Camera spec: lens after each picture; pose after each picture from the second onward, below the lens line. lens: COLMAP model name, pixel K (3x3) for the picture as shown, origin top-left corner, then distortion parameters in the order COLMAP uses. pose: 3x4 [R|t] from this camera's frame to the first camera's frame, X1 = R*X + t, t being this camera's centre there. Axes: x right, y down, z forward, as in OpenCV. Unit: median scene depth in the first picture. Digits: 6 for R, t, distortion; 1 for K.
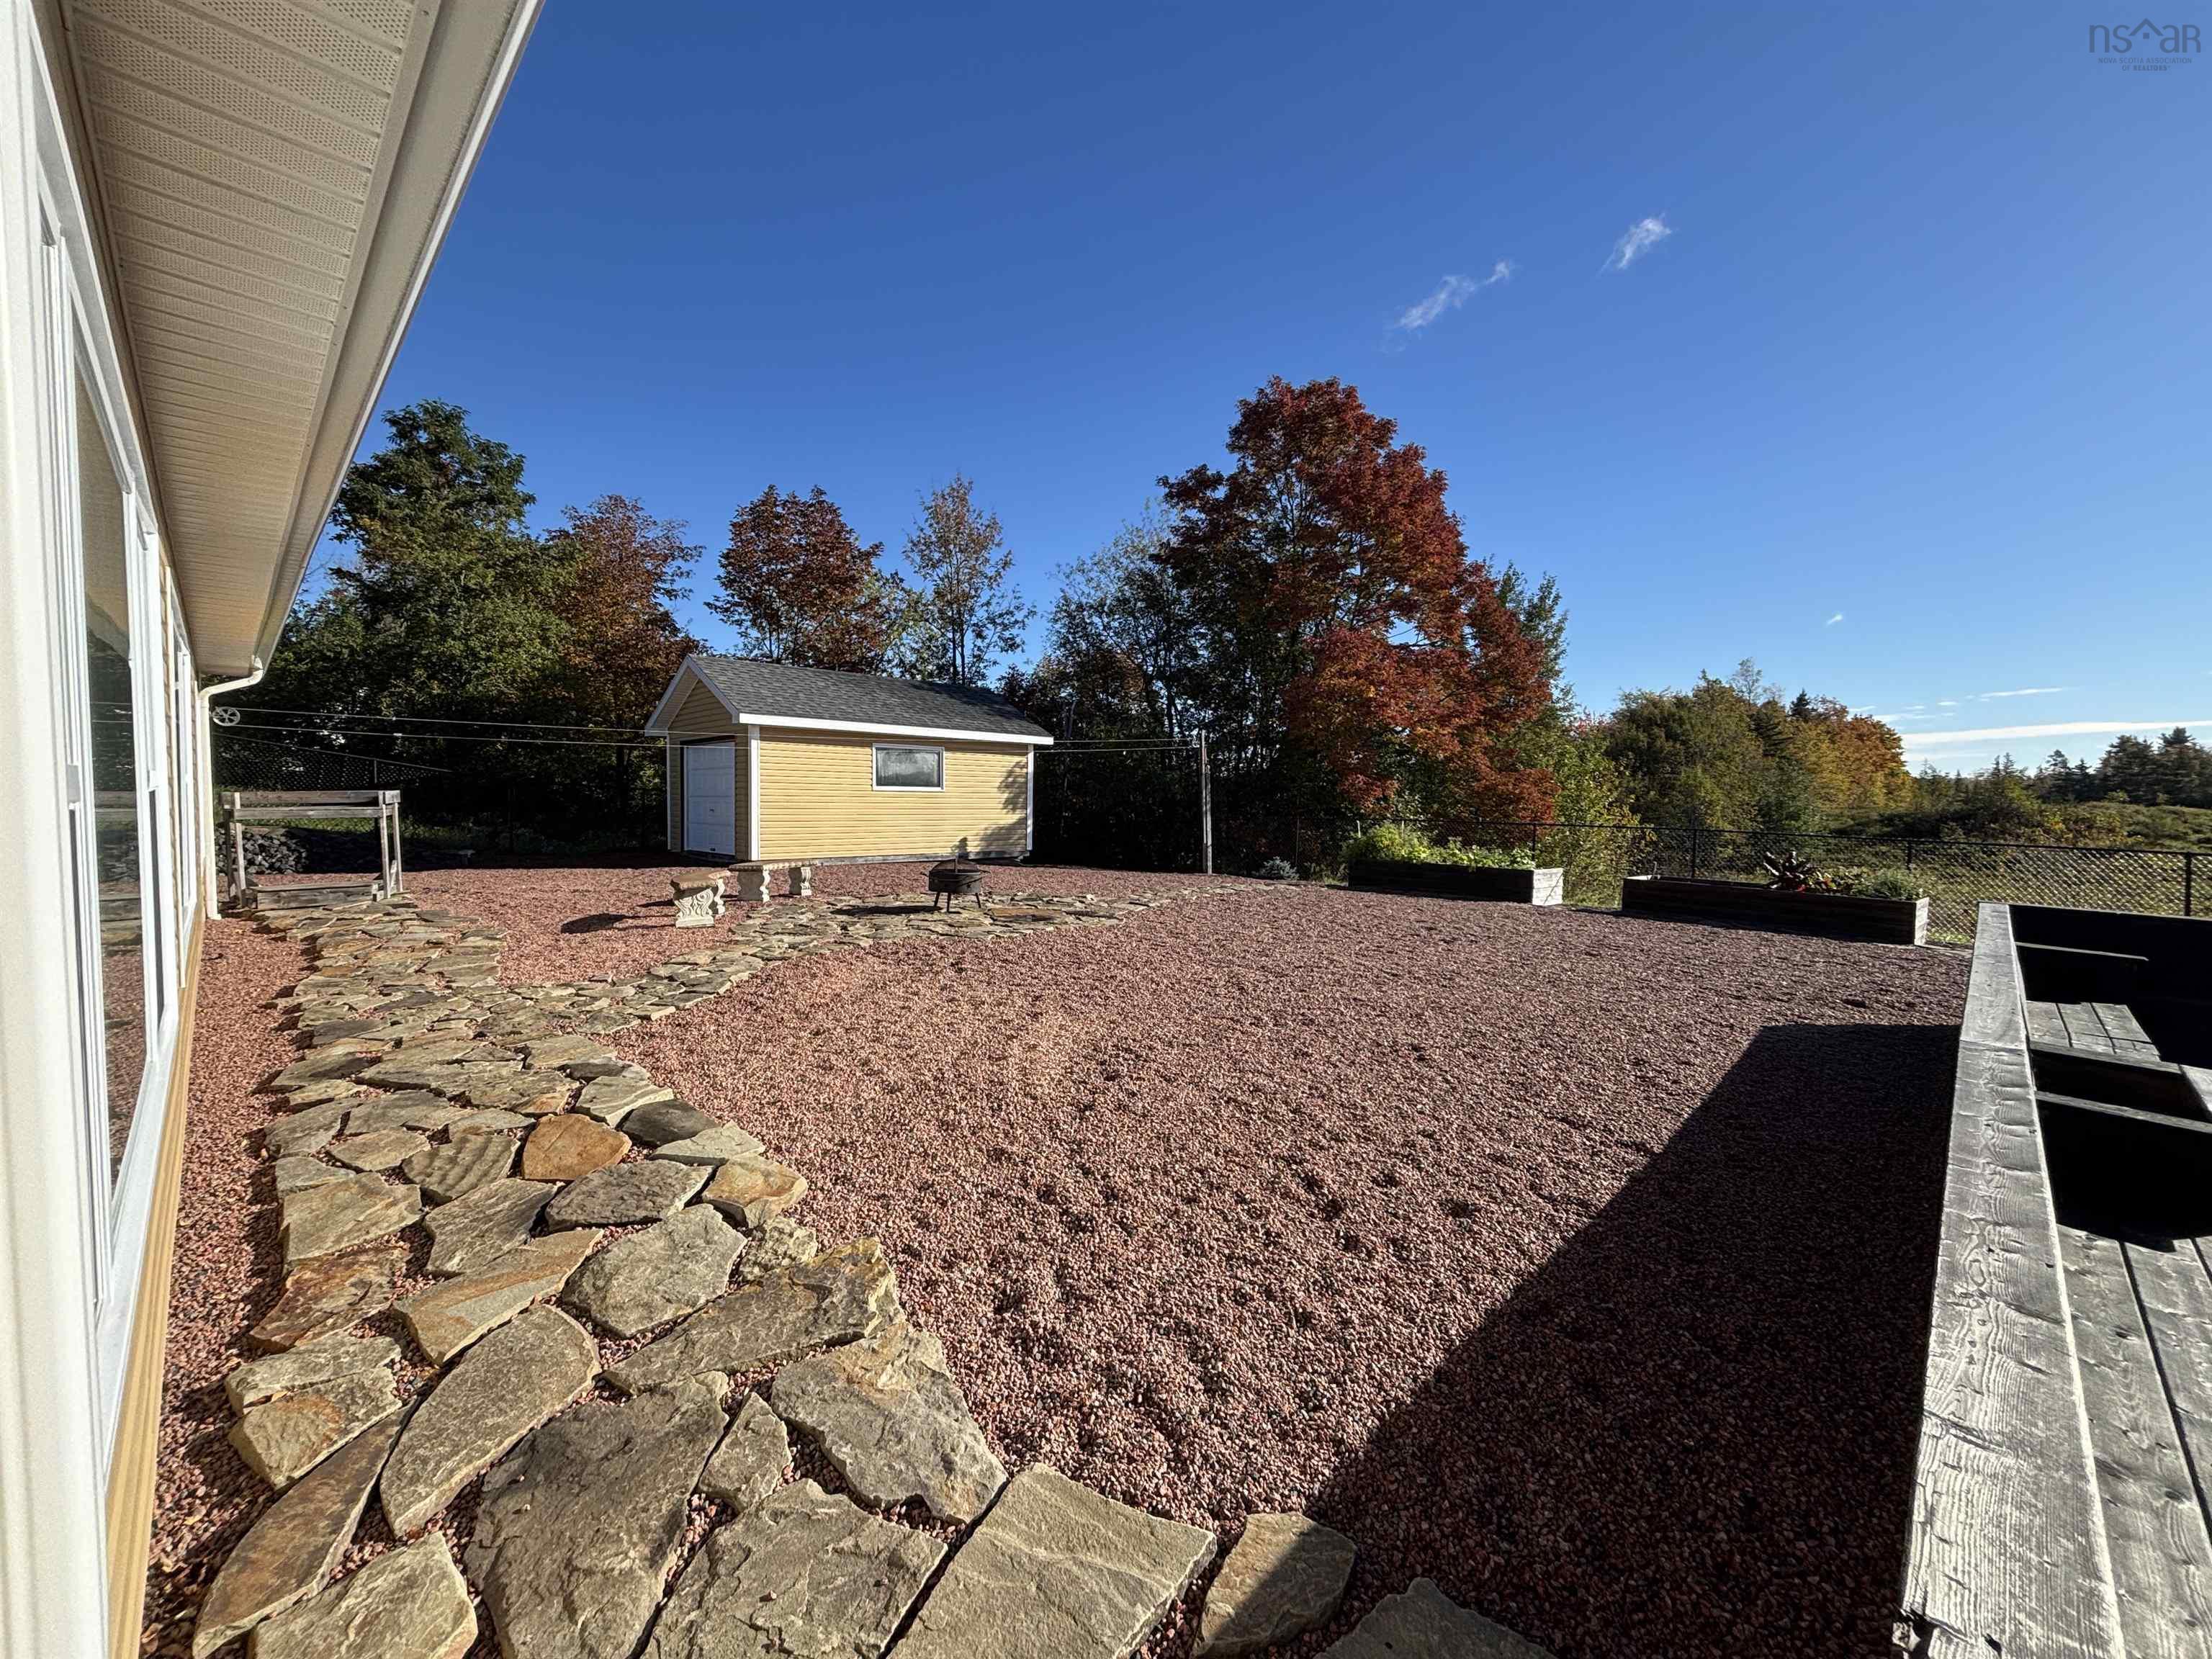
lens RADIAL K [[891.7, 0, 1107.0], [0, 891.7, 833.4], [0, 0, 1]] dist [-0.002555, 0.000650]
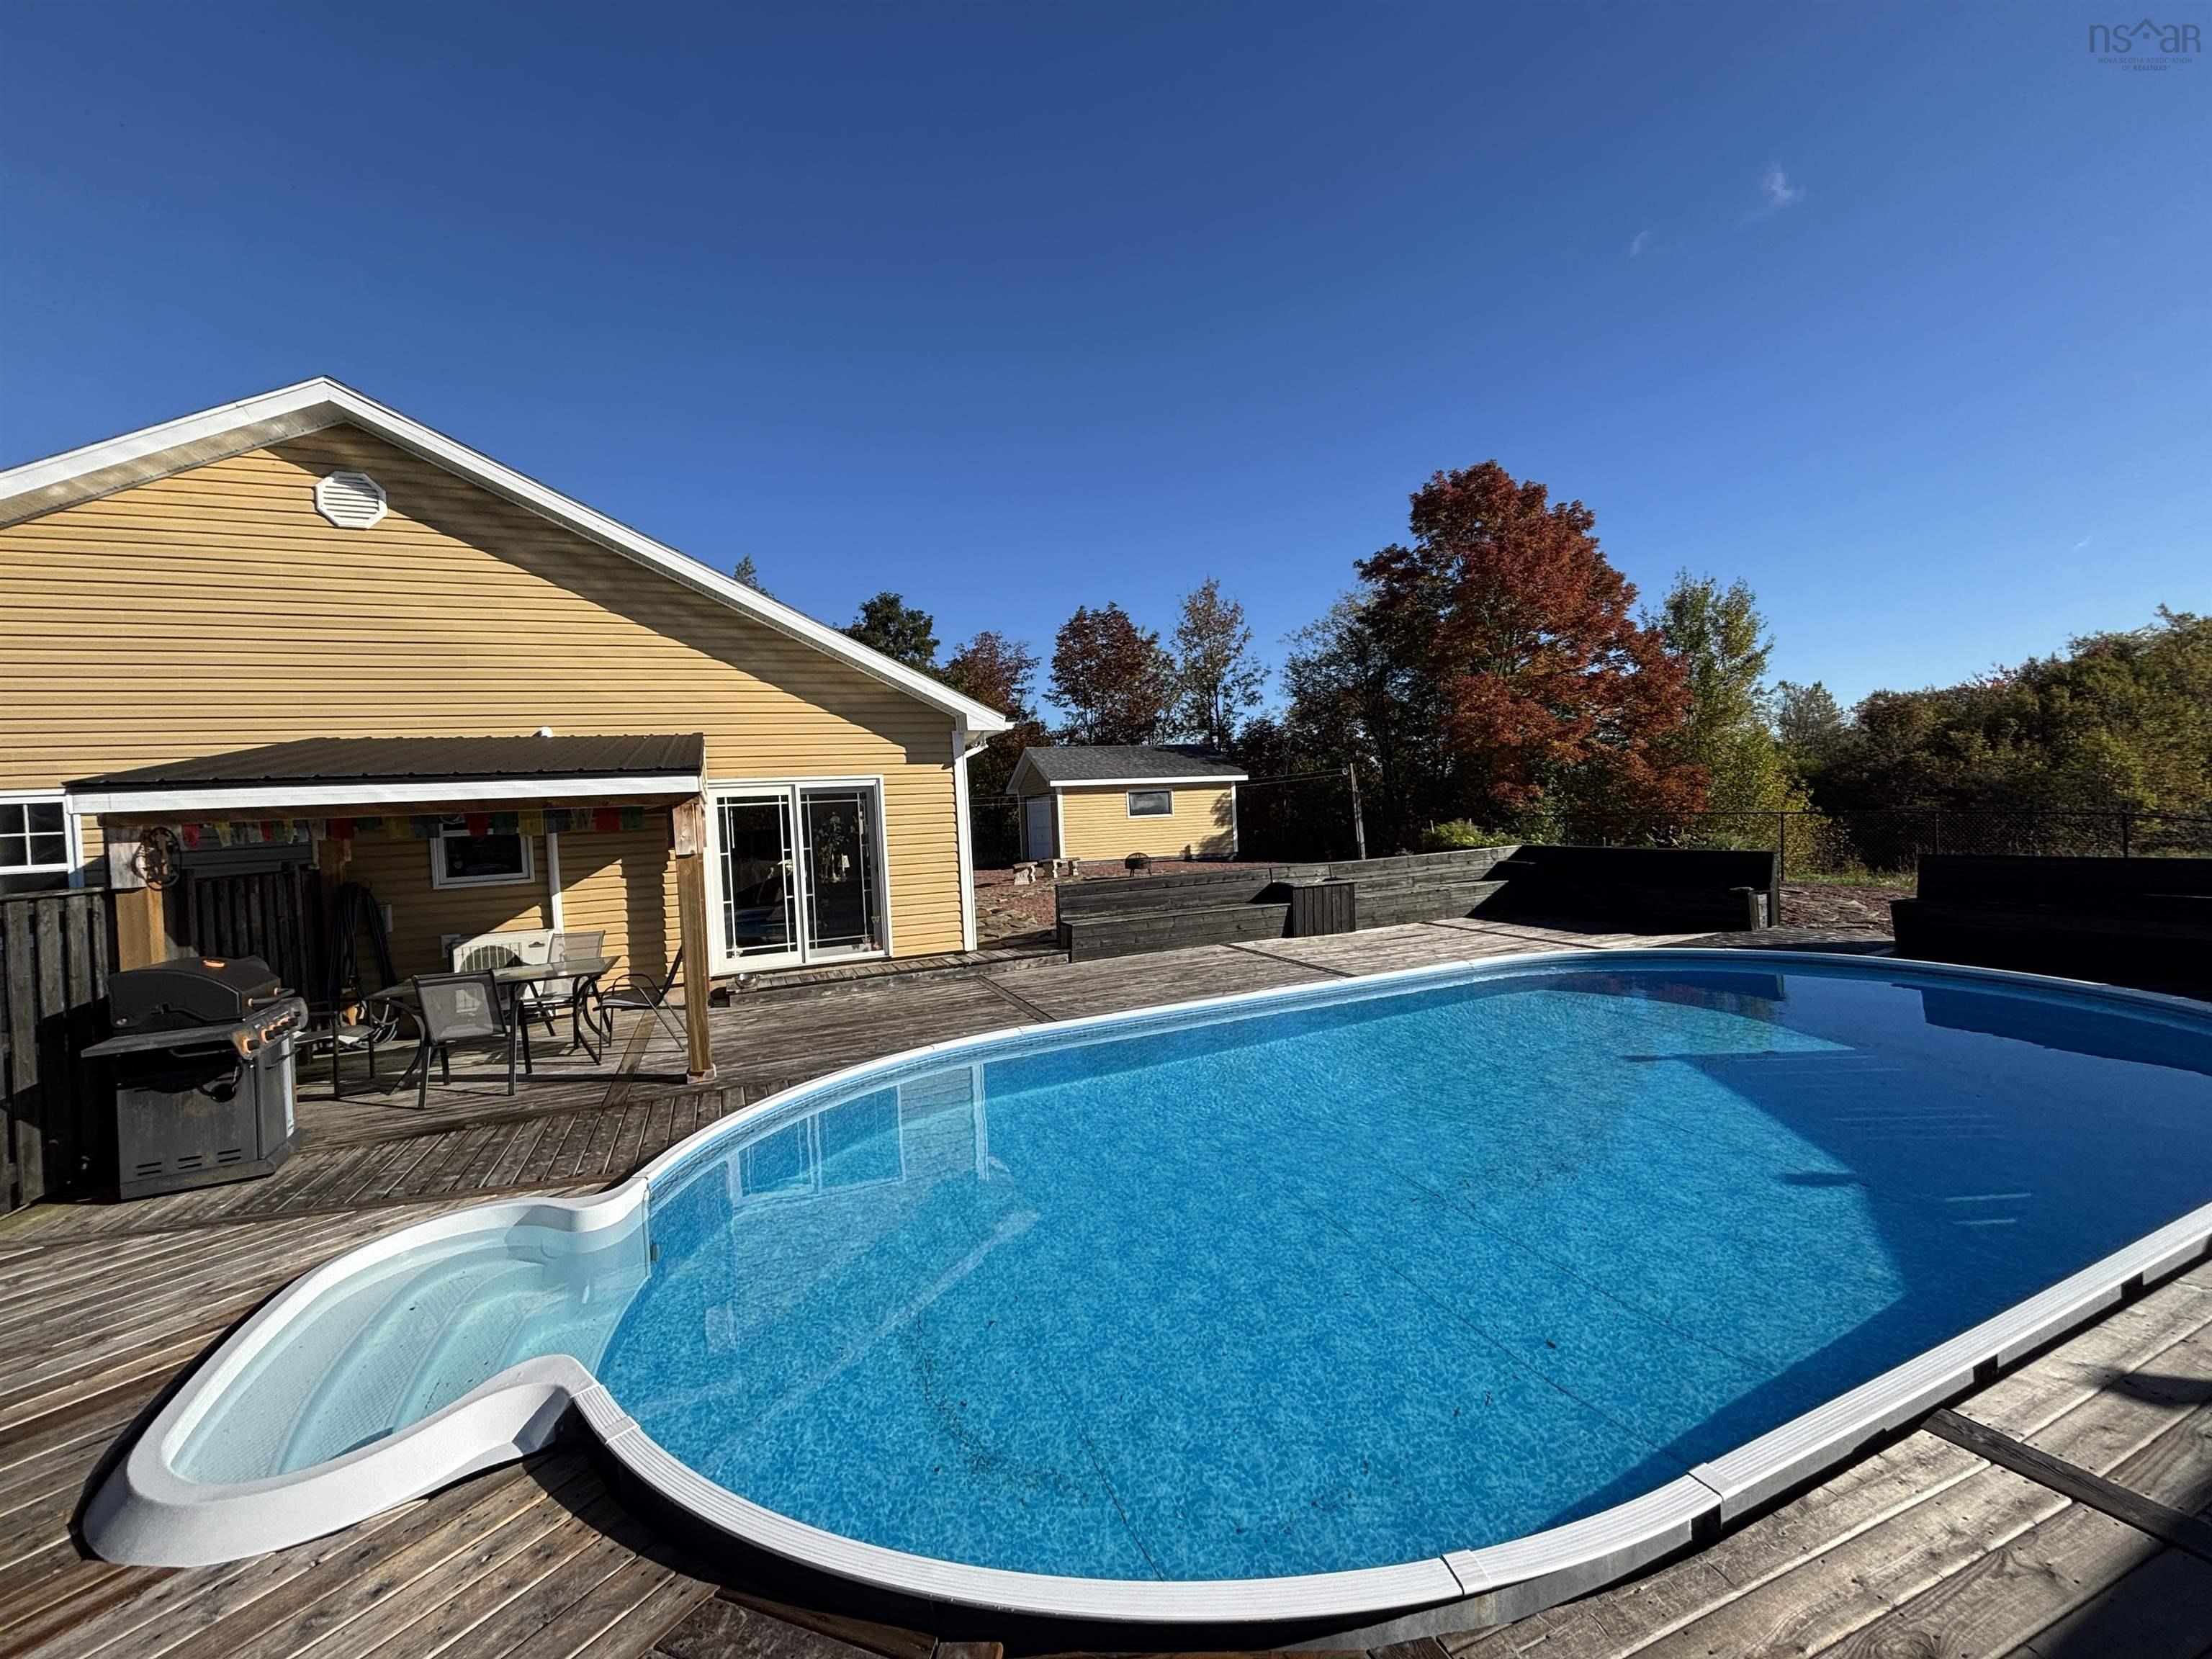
lens RADIAL K [[891.7, 0, 1103.5], [0, 891.7, 823.8], [0, 0, 1]] dist [-0.002555, 0.000650]
pose [[0.925444, -0.055626, -0.374780, 0.185969], [0.044866, 0.998293, -0.037382, 0.012806], [0.376219, 0.017780, 0.926360, -0.325900]]
